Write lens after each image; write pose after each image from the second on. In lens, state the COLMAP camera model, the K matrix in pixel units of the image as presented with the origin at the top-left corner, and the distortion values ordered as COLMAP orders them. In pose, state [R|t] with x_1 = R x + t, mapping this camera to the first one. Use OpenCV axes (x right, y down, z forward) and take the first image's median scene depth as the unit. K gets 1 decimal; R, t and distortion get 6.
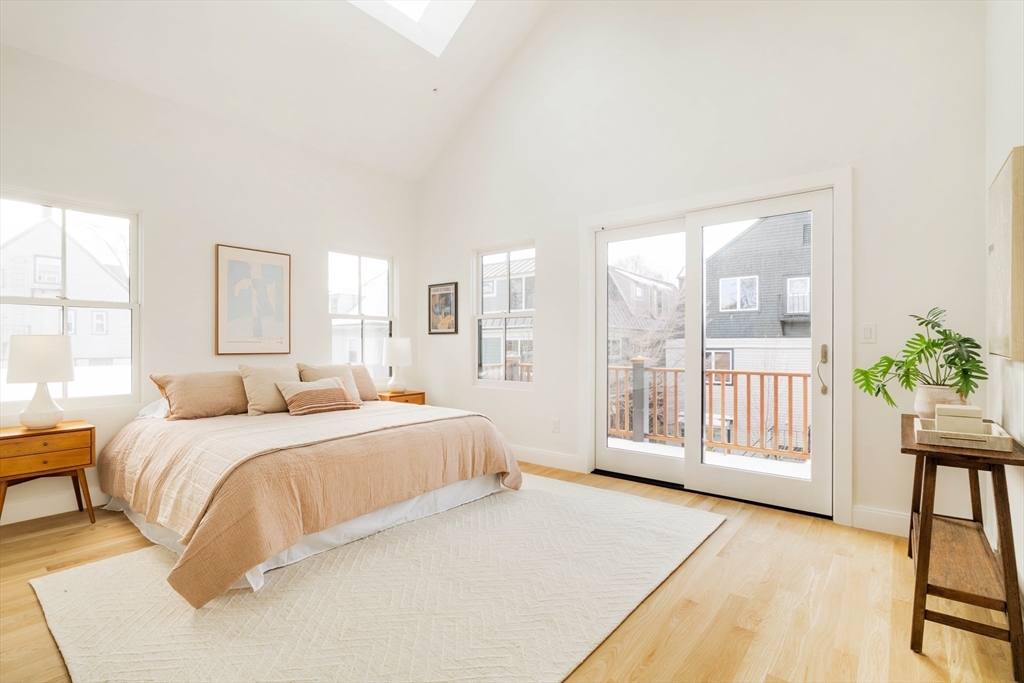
lens RADIAL K [[476.4, 0, 520.7], [0, 476.4, 346.3], [0, 0, 1]] dist [-0.008270, 0.001049]
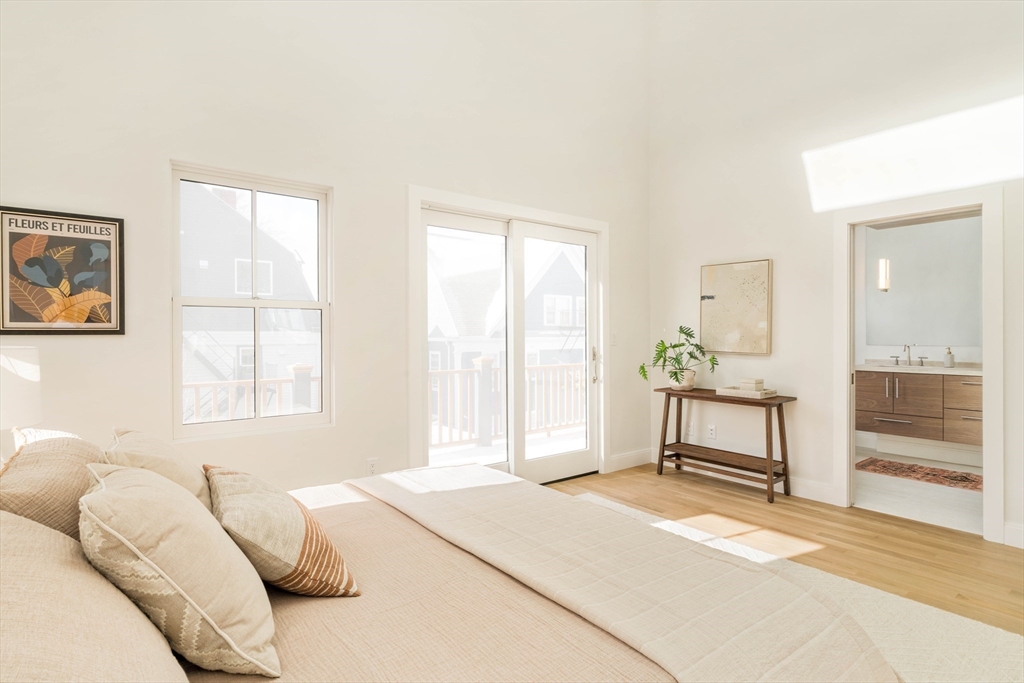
lens RADIAL K [[526.4, 0, 514.0], [0, 526.4, 343.0], [0, 0, 1]] dist [0.001153, 0.000089]
pose [[0.240586, -0.012733, 0.970544, -0.533686], [0.005452, 0.999916, 0.011767, -0.020930], [-0.970612, 0.002460, 0.240636, 0.516282]]
